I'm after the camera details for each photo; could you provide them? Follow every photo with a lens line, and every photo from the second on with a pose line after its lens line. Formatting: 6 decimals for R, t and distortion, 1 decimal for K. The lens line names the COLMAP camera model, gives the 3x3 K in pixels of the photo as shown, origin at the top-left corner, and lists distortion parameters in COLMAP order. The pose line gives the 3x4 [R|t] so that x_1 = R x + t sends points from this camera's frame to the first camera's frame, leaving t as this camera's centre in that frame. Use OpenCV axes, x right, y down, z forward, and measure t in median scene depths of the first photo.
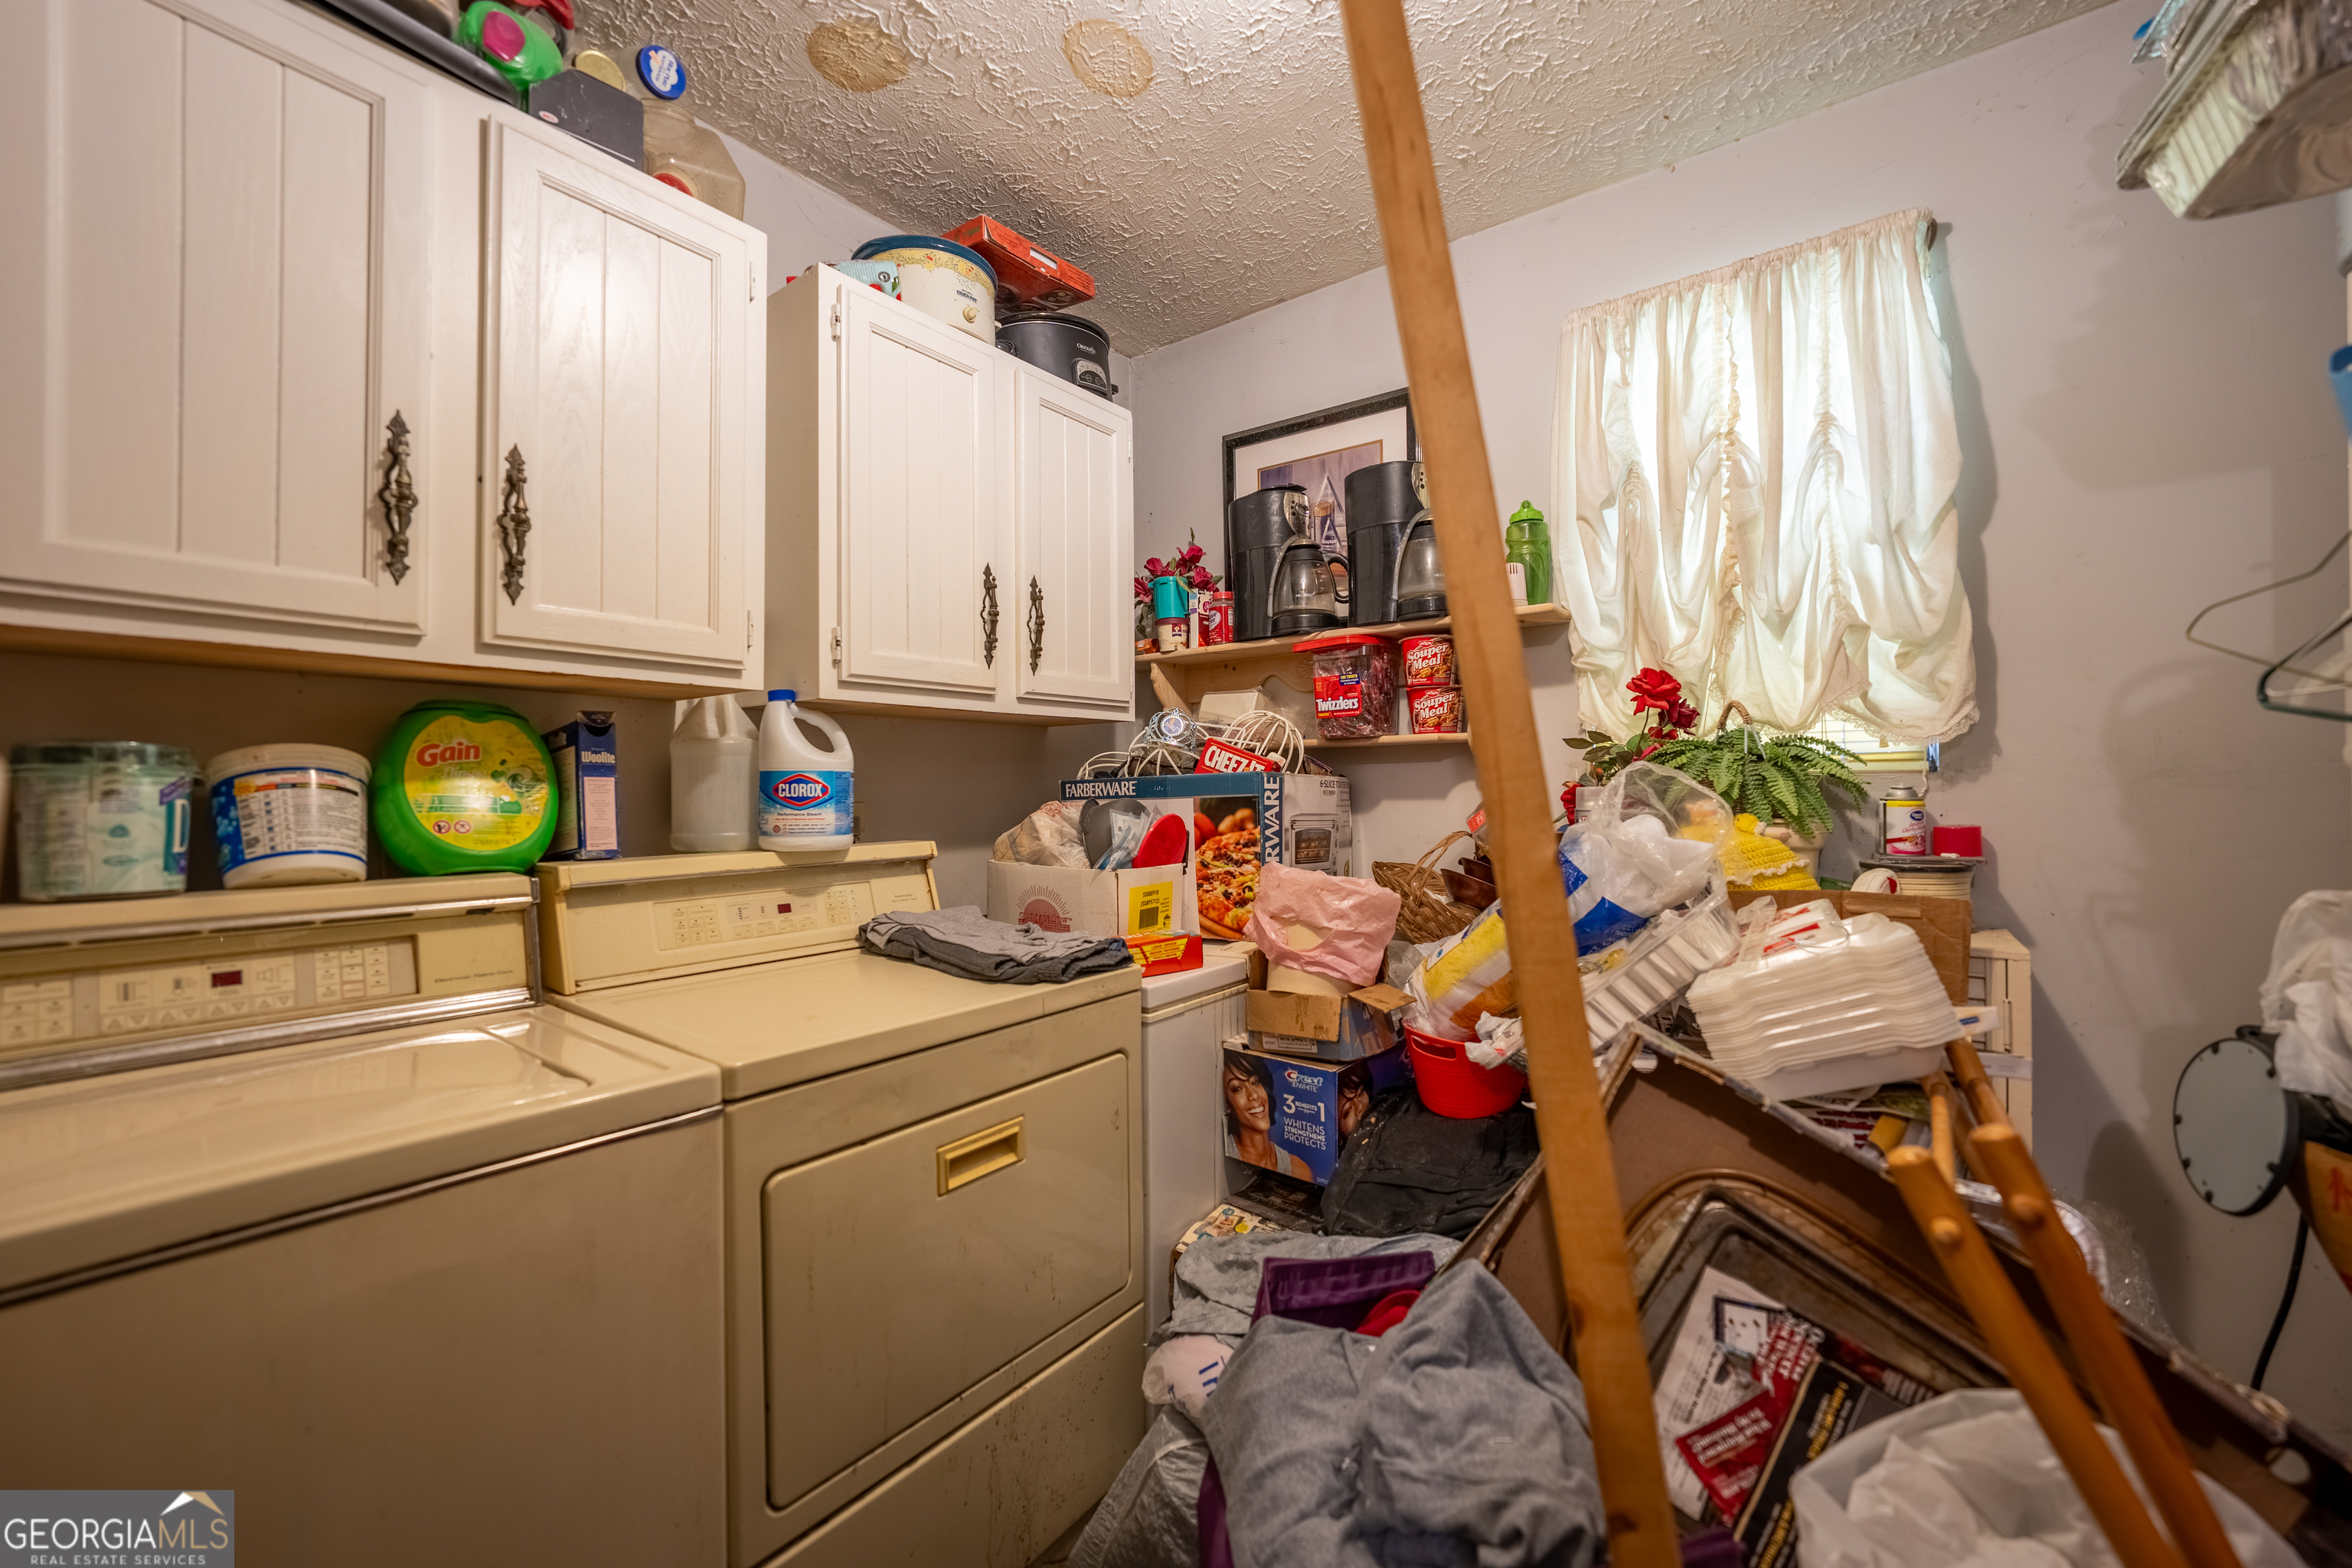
lens RADIAL K [[918.6, 0, 1178.3], [0, 918.6, 783.6], [0, 0, 1]] dist [-0.021769, 0.006527]
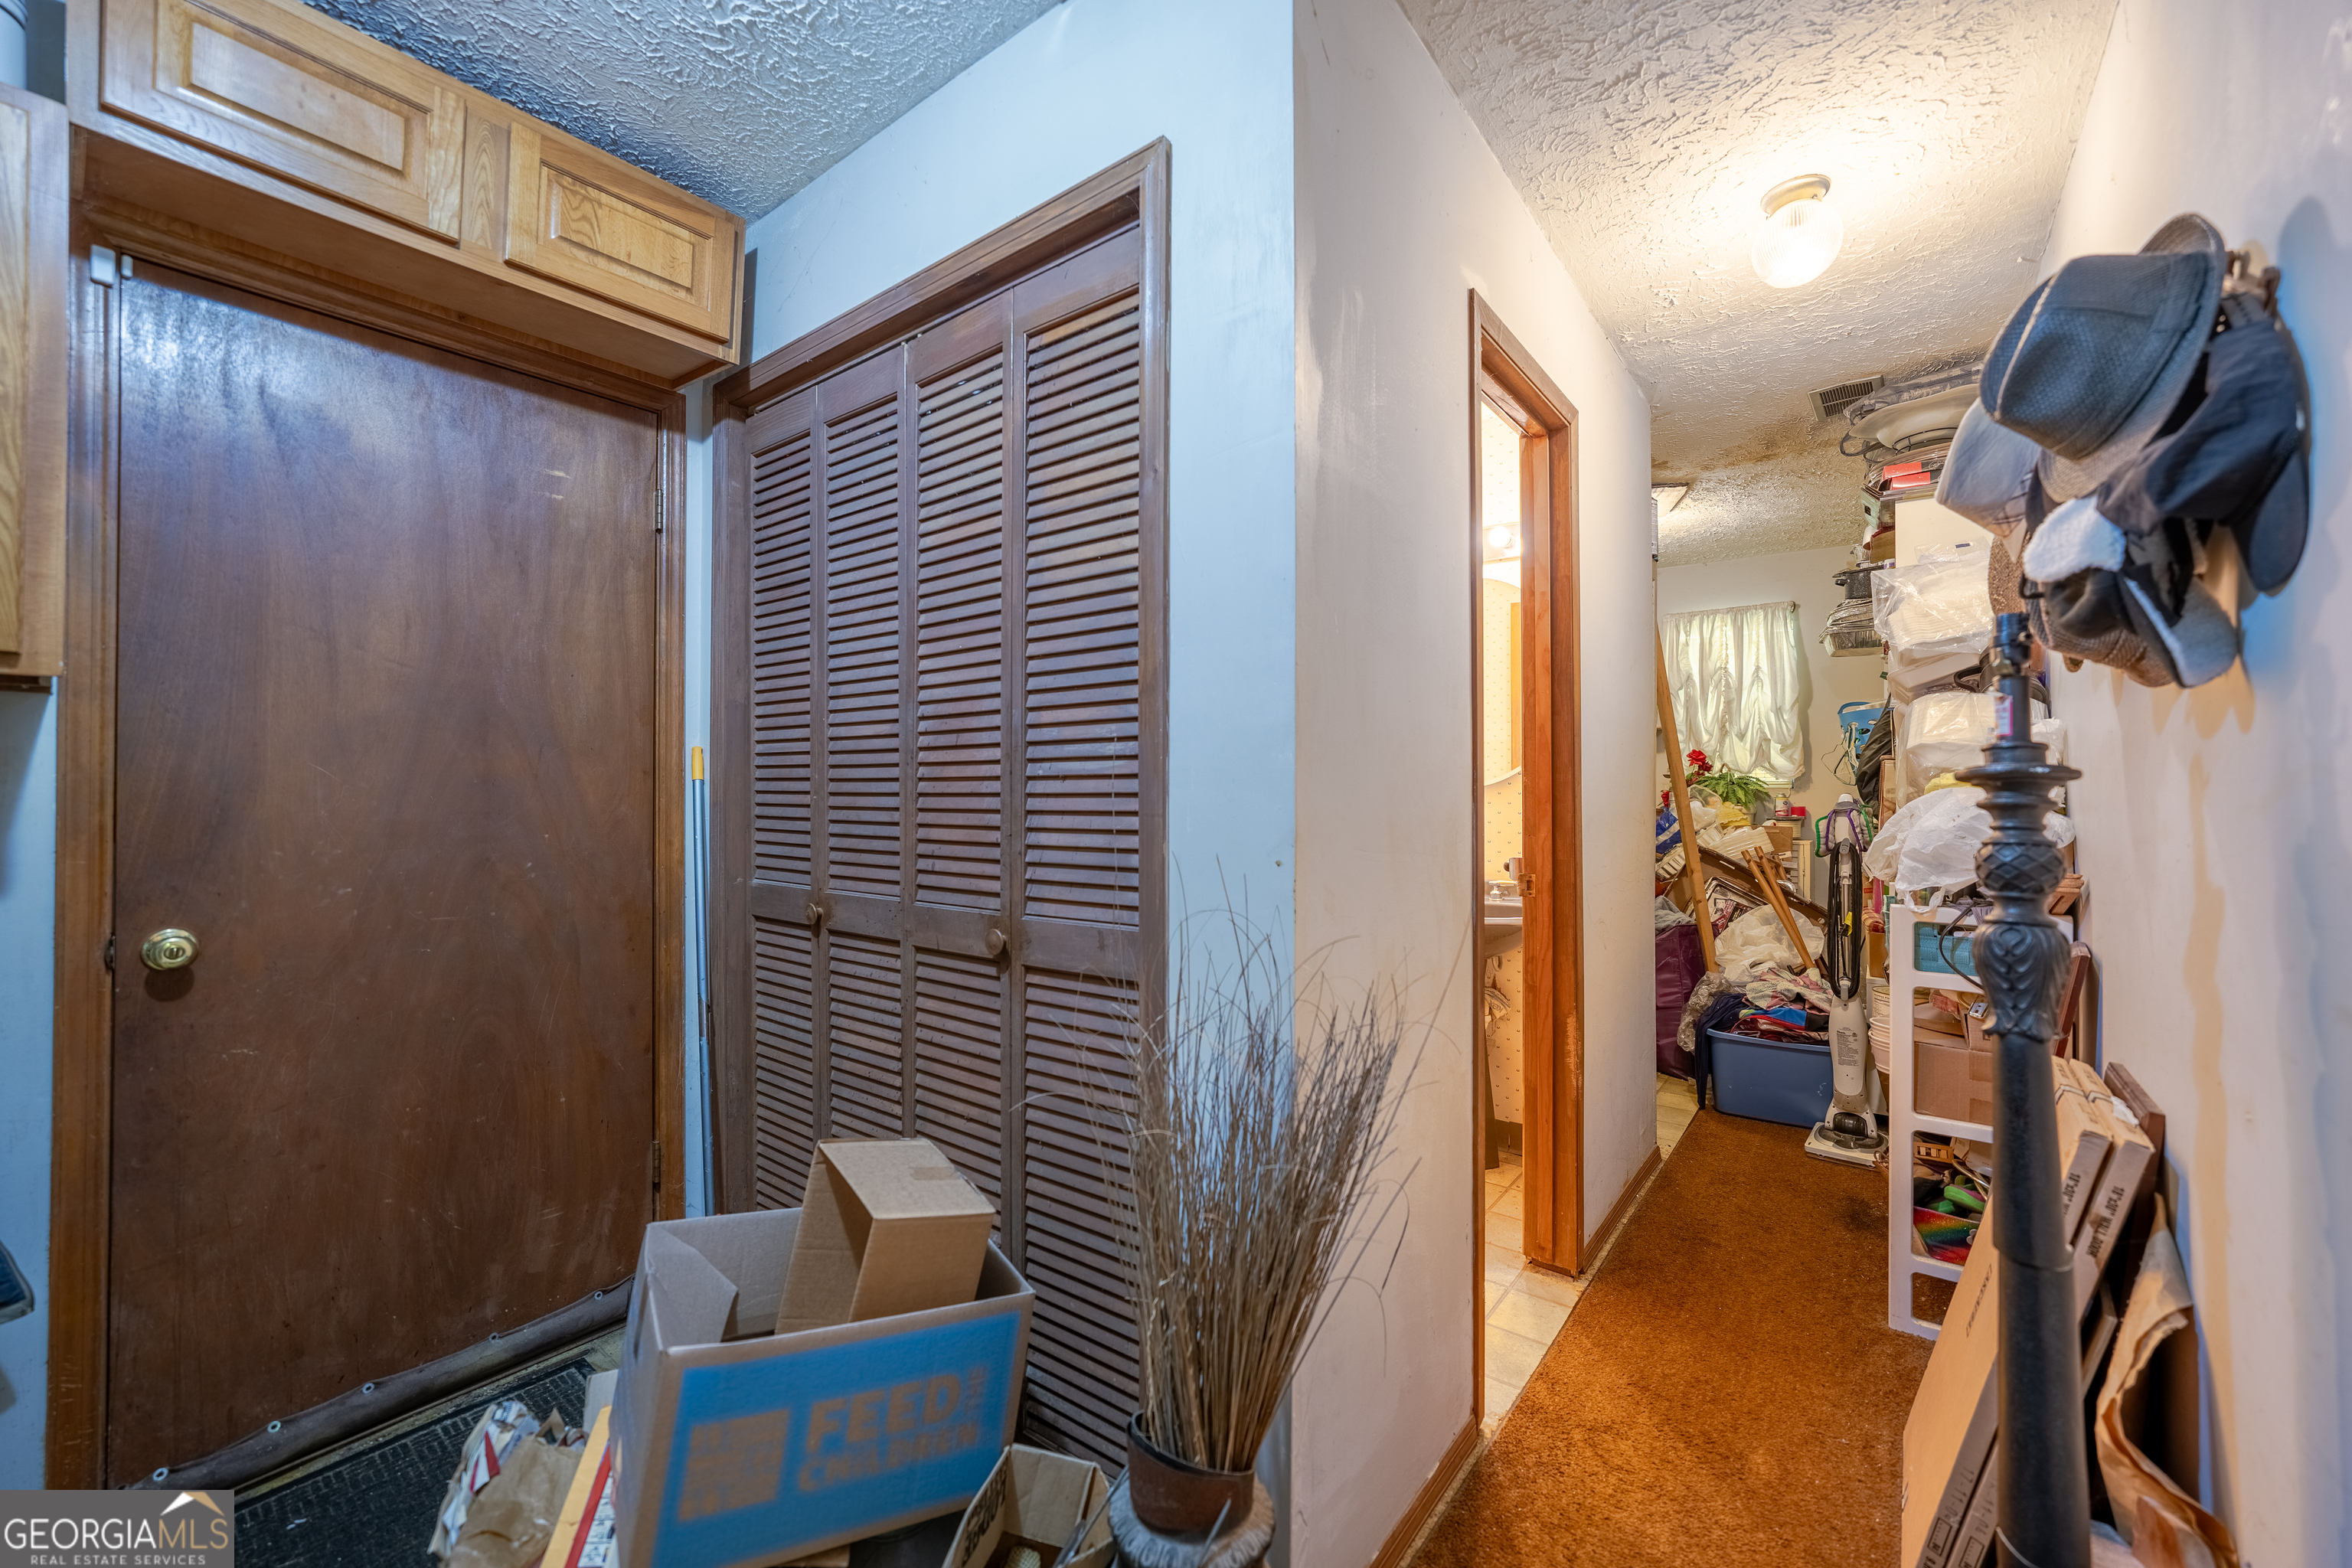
lens RADIAL K [[918.6, 0, 1178.6], [0, 918.6, 782.2], [0, 0, 1]] dist [-0.021769, 0.006527]
pose [[0.999879, 0.010561, -0.011385, -1.122084], [-0.010555, 0.999944, 0.000570, -0.013500], [0.011391, -0.000450, 0.999935, -1.969660]]
